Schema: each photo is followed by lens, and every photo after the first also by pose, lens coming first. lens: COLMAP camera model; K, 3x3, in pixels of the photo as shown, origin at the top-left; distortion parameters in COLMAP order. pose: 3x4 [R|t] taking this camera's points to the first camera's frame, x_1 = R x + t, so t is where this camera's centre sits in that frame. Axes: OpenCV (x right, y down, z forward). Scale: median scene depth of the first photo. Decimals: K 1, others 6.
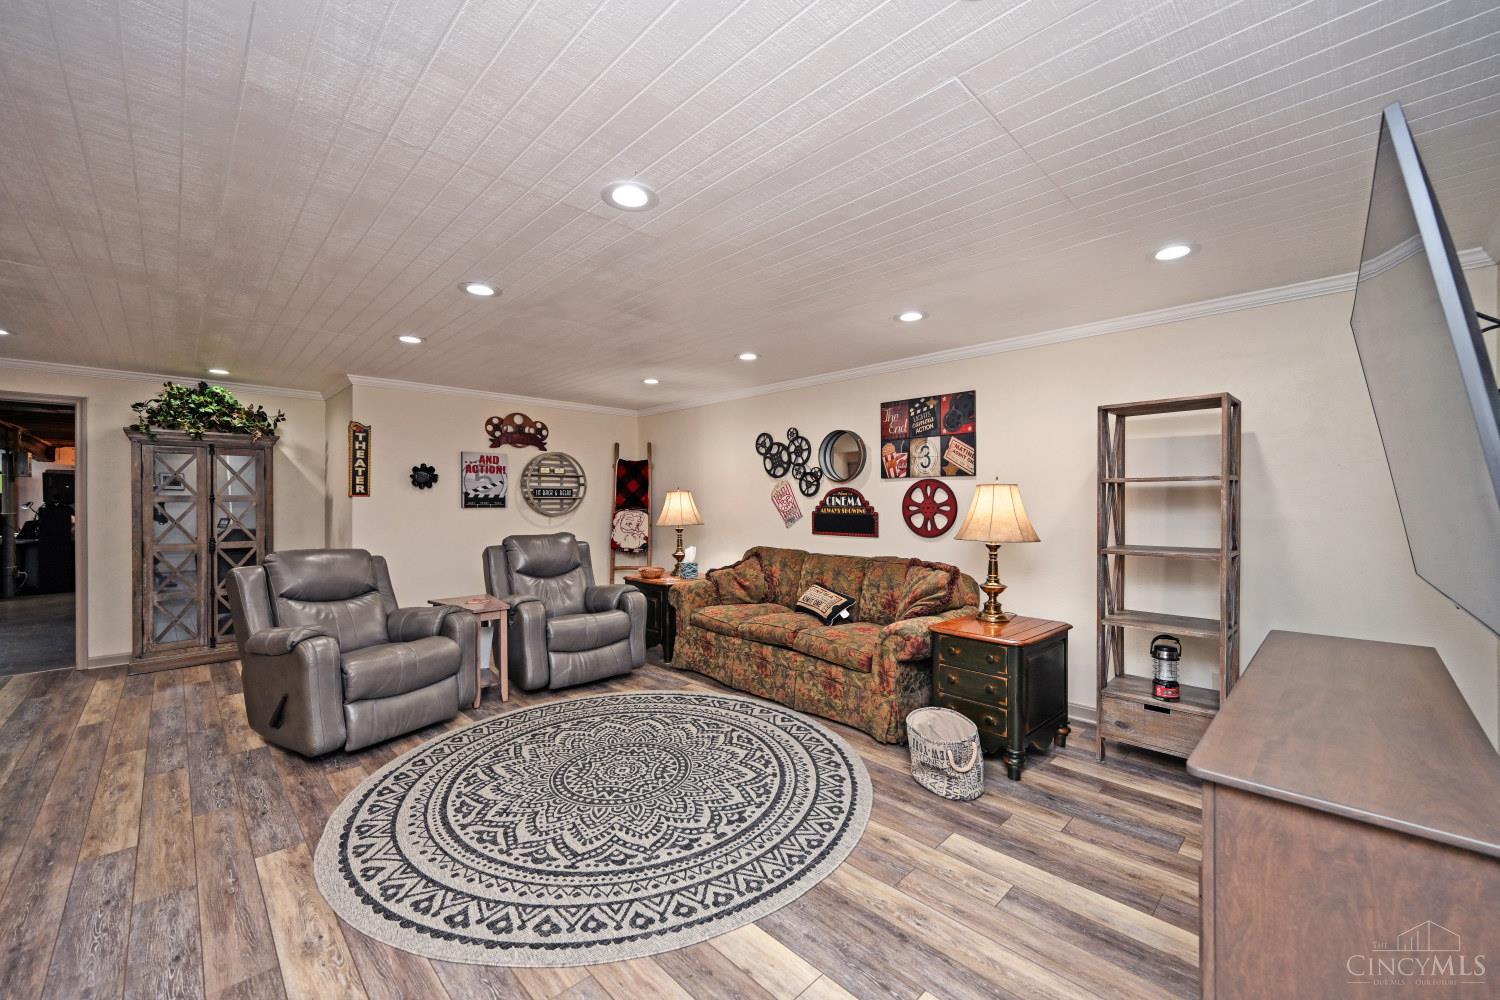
lens RADIAL K [[591.1, 0, 750.0], [0, 591.1, 500.0], [0, 0, 1]] dist [0.002596, 0.000027]
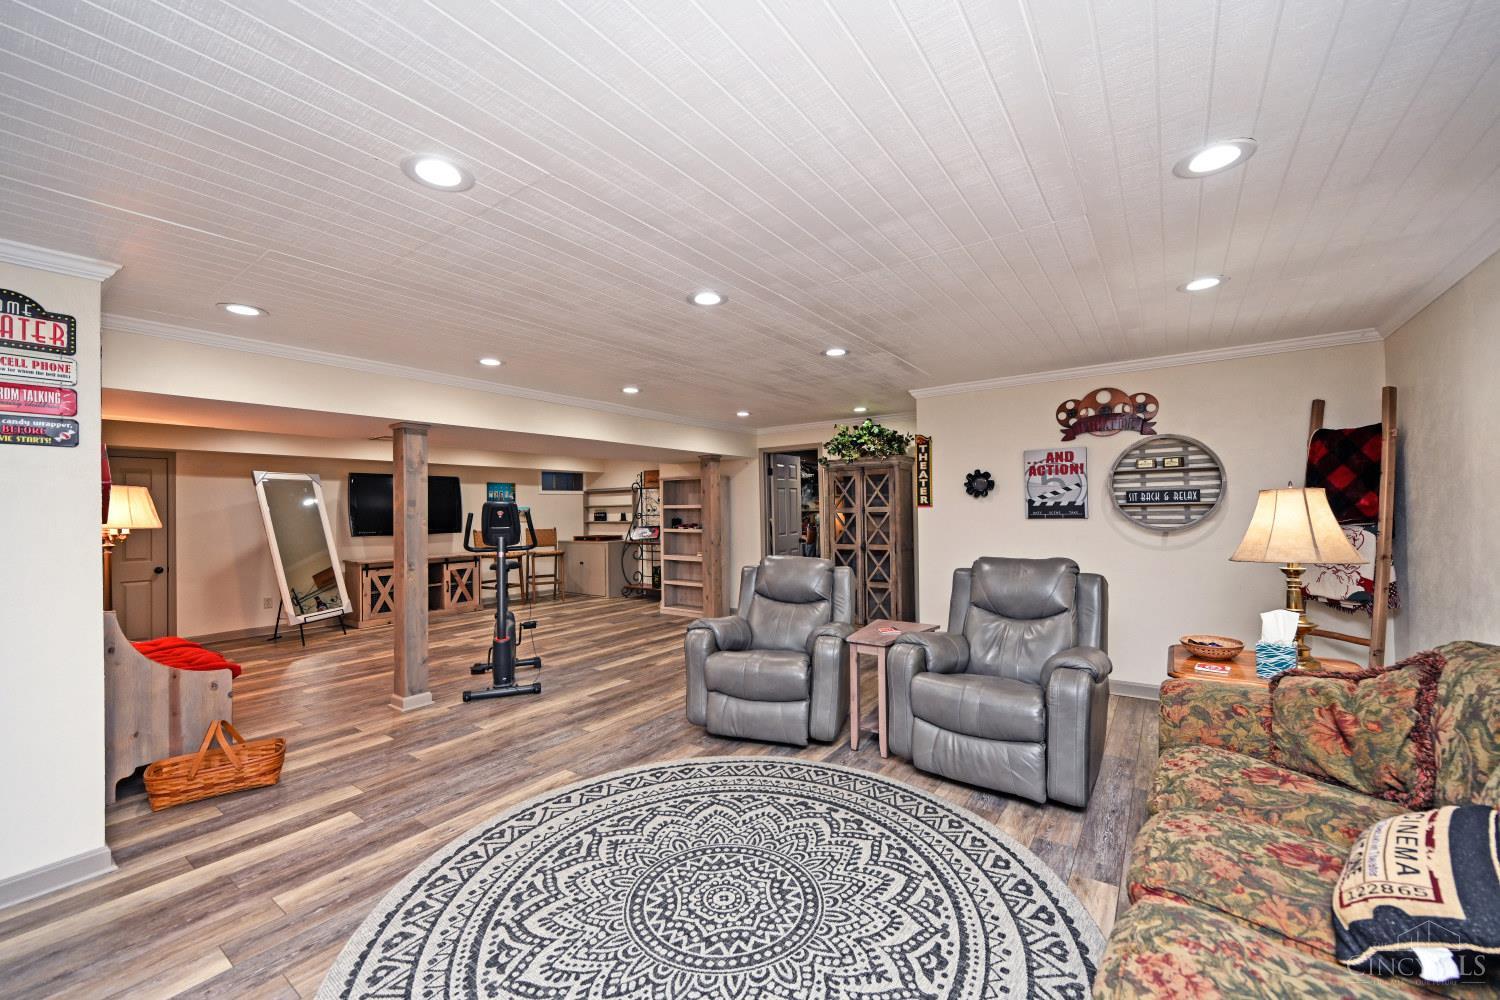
lens RADIAL K [[591.1, 0, 750.0], [0, 591.1, 500.0], [0, 0, 1]] dist [0.002596, 0.000027]
pose [[0.170723, -0.019251, -0.985131, 0.341112], [0.017685, 0.999708, -0.016471, -0.007865], [0.985160, -0.014610, 0.171014, 0.619933]]
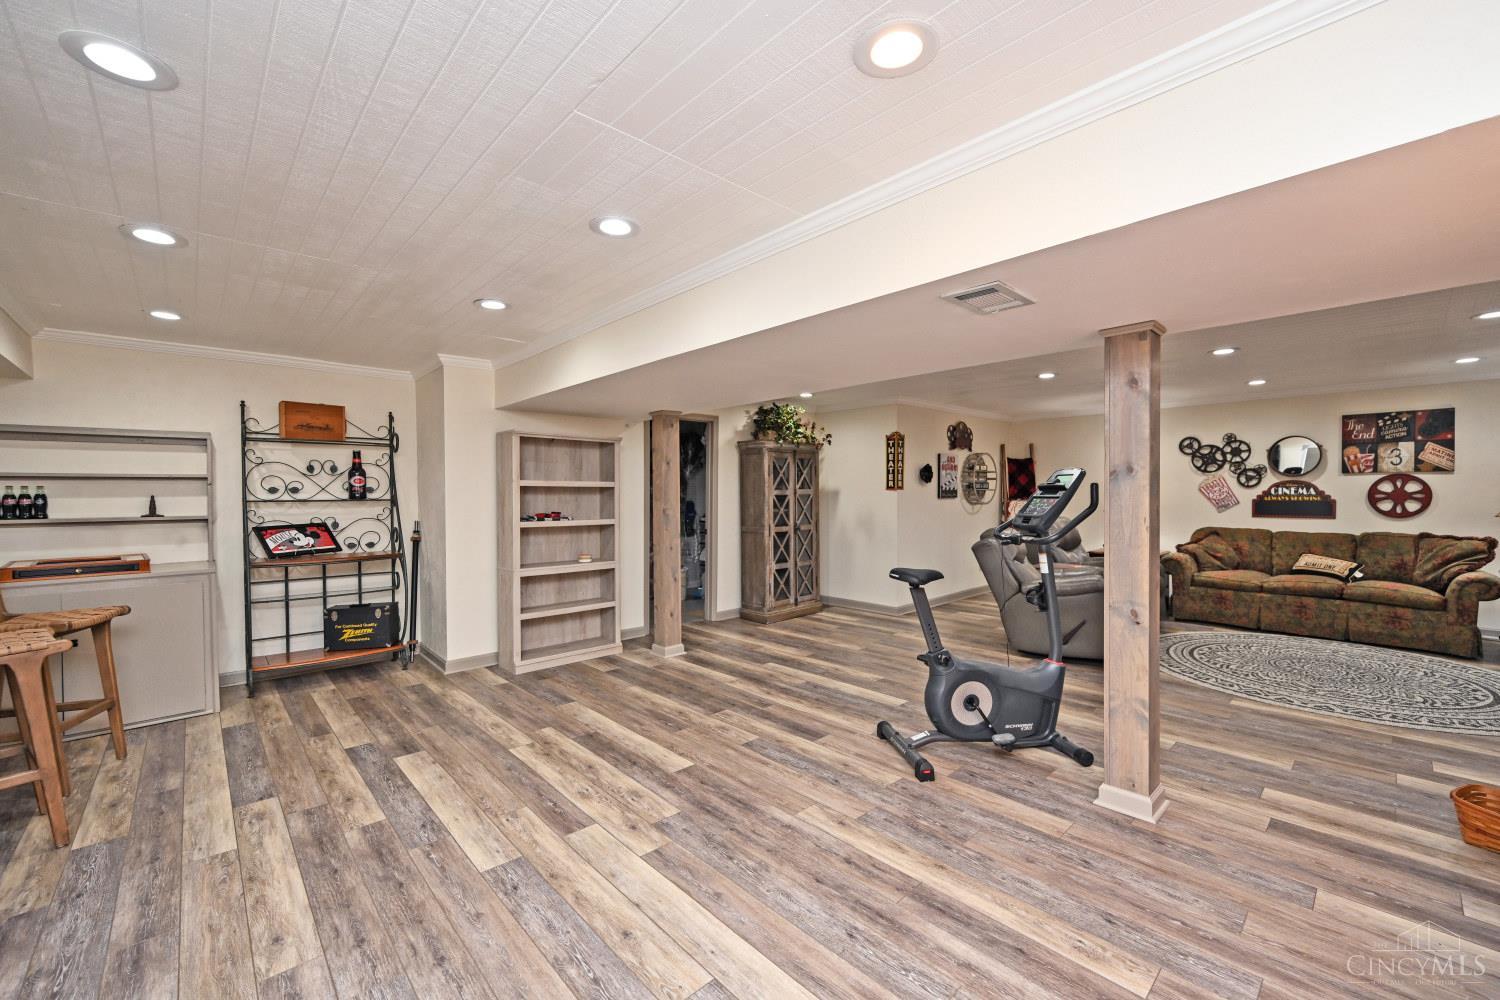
lens RADIAL K [[606.3, 0, 750.0], [0, 606.3, 500.0], [0, 0, 1]] dist [-0.000674, -0.000094]
pose [[0.999650, -0.005603, -0.025866, -1.111804], [0.005956, 0.999890, 0.013610, -0.004097], [0.025787, -0.013759, 0.999573, -0.390796]]
